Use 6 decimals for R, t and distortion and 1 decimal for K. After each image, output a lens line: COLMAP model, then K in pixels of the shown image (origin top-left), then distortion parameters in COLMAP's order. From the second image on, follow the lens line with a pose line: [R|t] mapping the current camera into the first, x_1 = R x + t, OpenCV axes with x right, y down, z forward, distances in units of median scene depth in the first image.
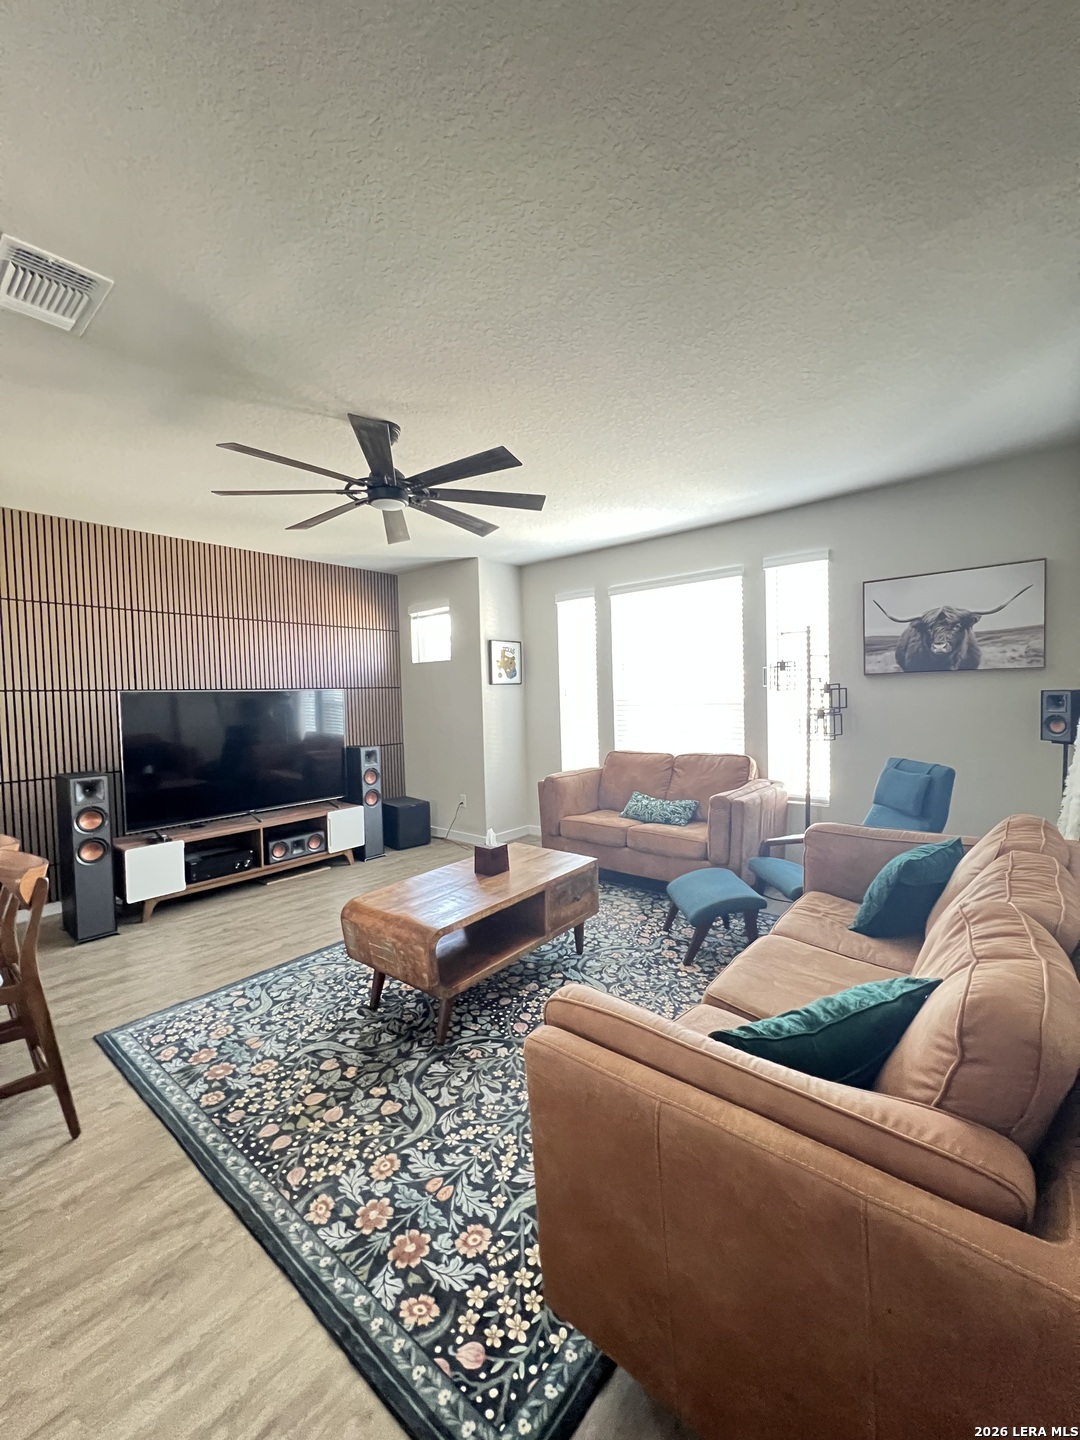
lens RADIAL K [[573.5, 0, 547.5], [0, 573.5, 718.1], [0, 0, 1]] dist [0.000542, 0.002927]
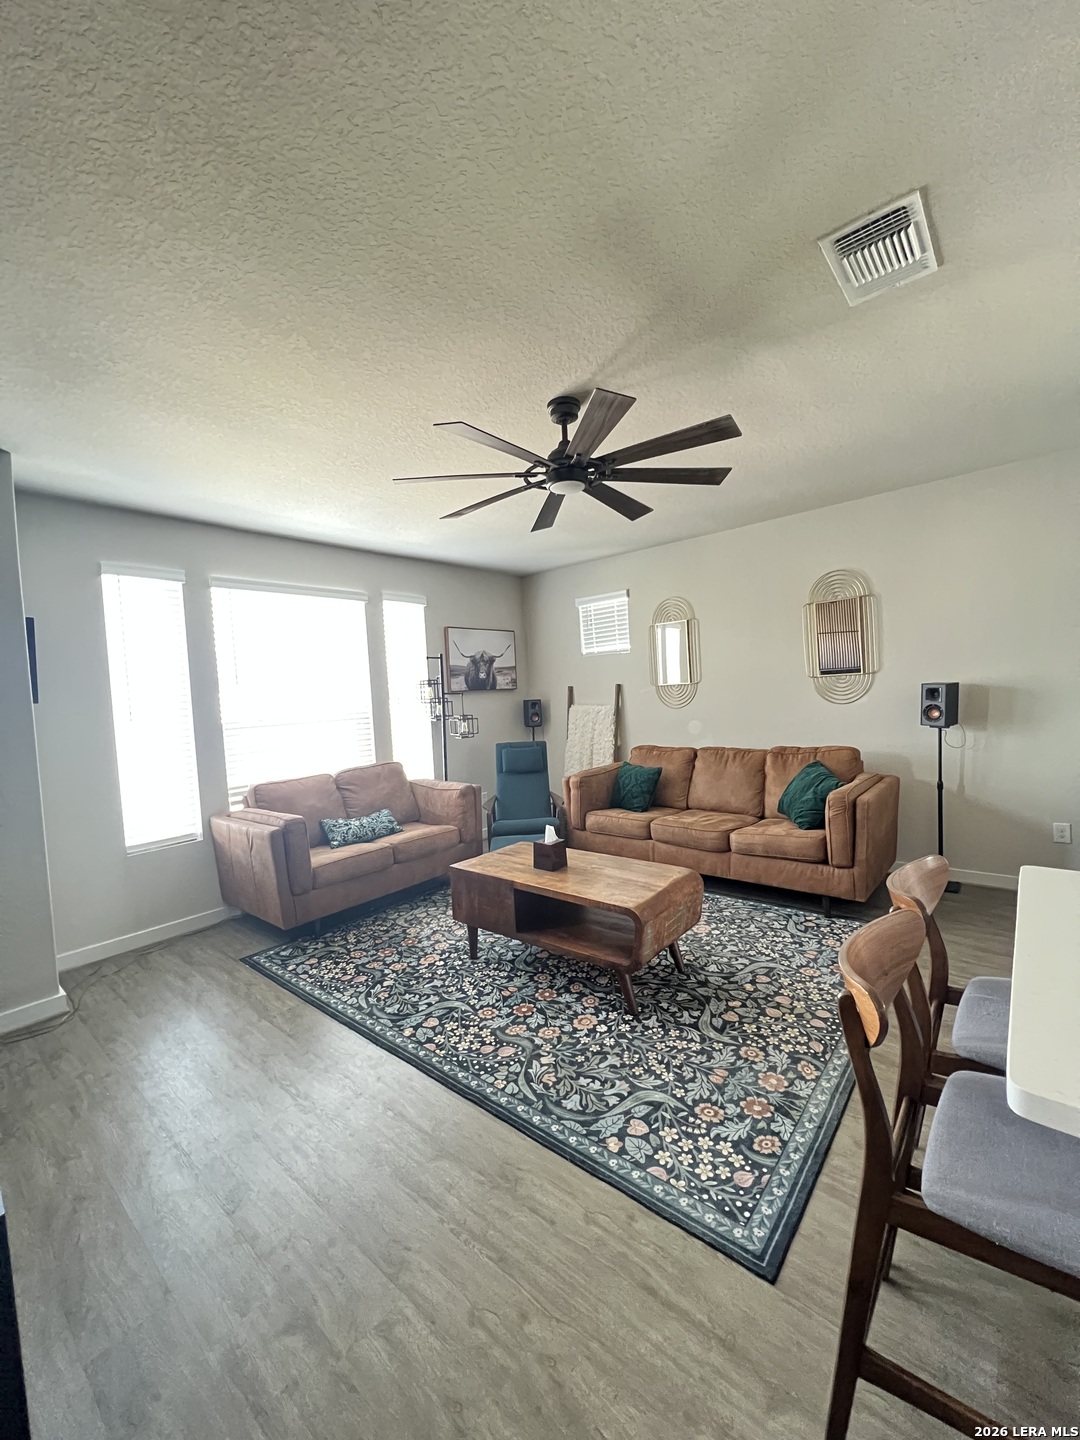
lens RADIAL K [[587.0, 0, 555.7], [0, 587.0, 656.3], [0, 0, 1]] dist [0.043524, 0.000275]
pose [[-0.000938, 0.093856, 0.995585, -1.475101], [0.096873, 0.990912, -0.093324, 0.000408], [-0.995296, 0.096357, -0.010022, 1.196081]]
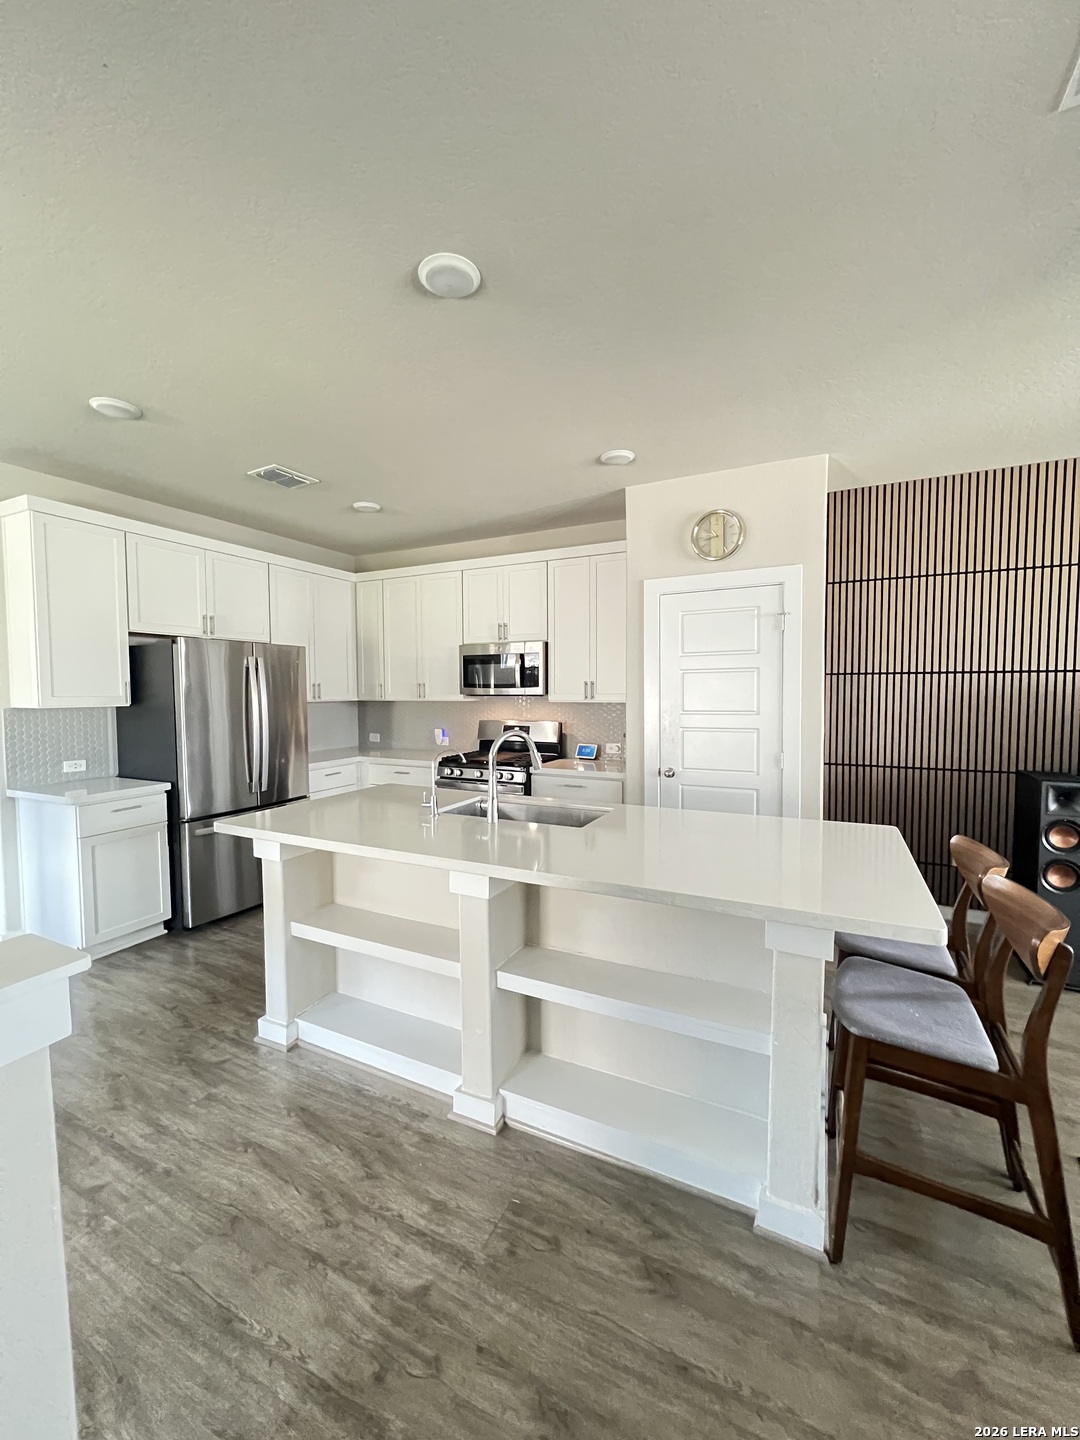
lens RADIAL K [[573.5, 0, 547.5], [0, 573.5, 718.1], [0, 0, 1]] dist [0.000542, 0.002927]
pose [[0.235358, 0.076878, -0.968863, -0.302099], [-0.035046, 0.996890, 0.070589, -0.020687], [0.971277, 0.017341, 0.237321, 0.180014]]
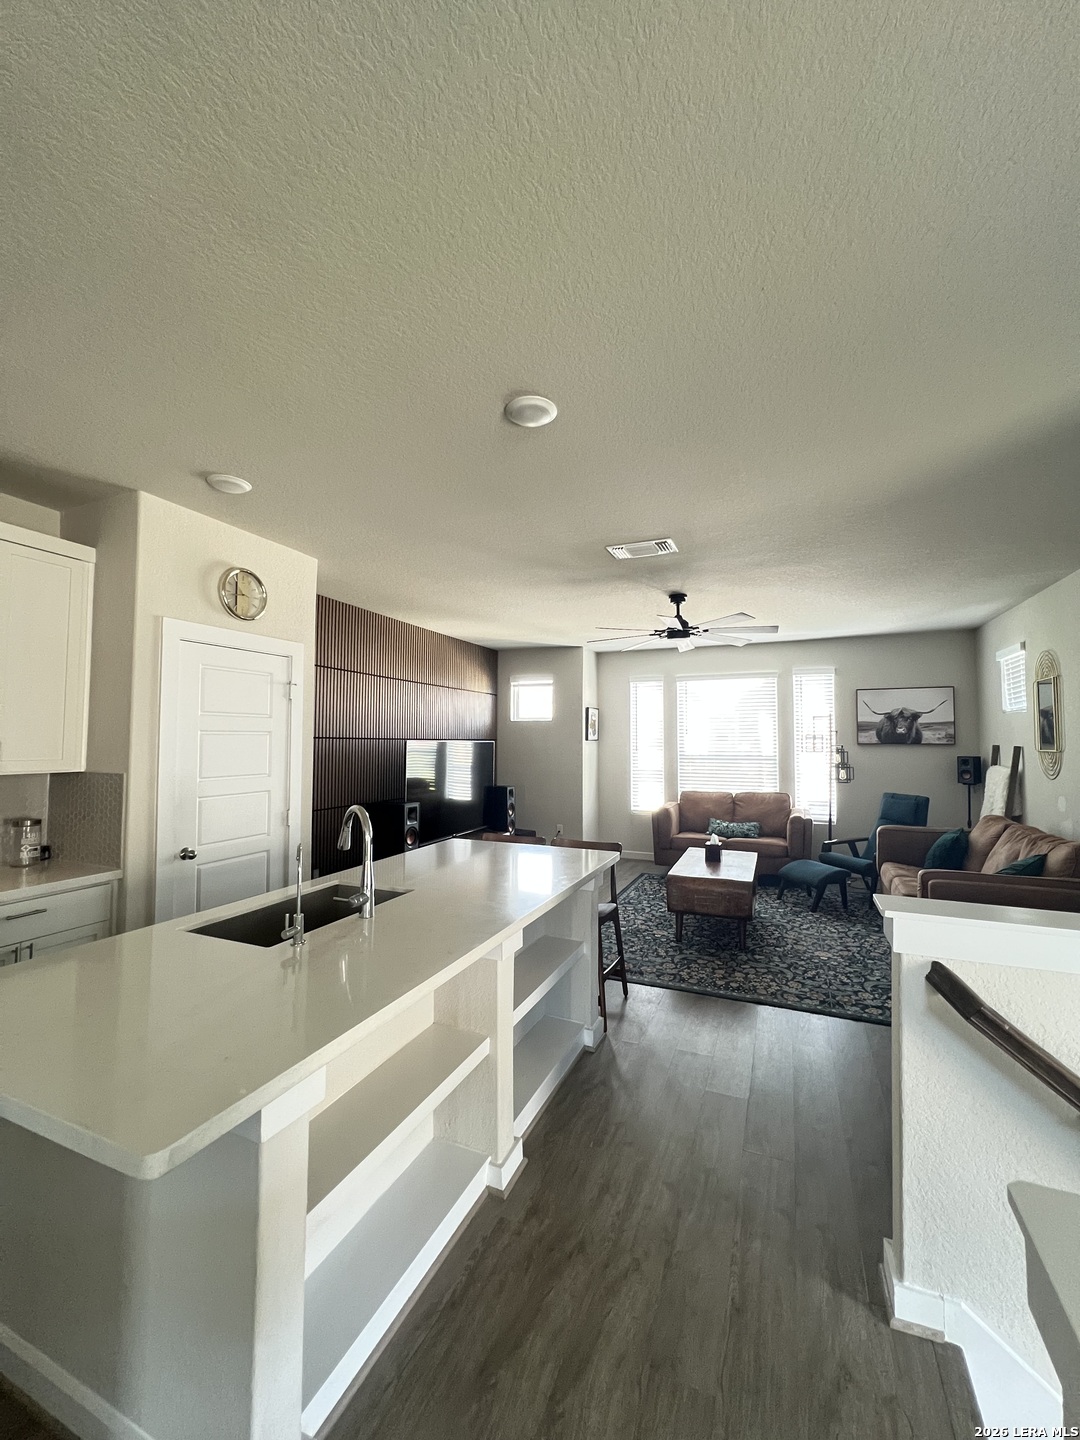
lens RADIAL K [[573.5, 0, 547.5], [0, 573.5, 718.1], [0, 0, 1]] dist [0.000542, 0.002927]
pose [[0.959418, 0.040498, 0.279065, -1.274005], [-0.016542, 0.996012, -0.087669, 0.018953], [-0.281503, 0.079495, 0.956262, -0.576189]]
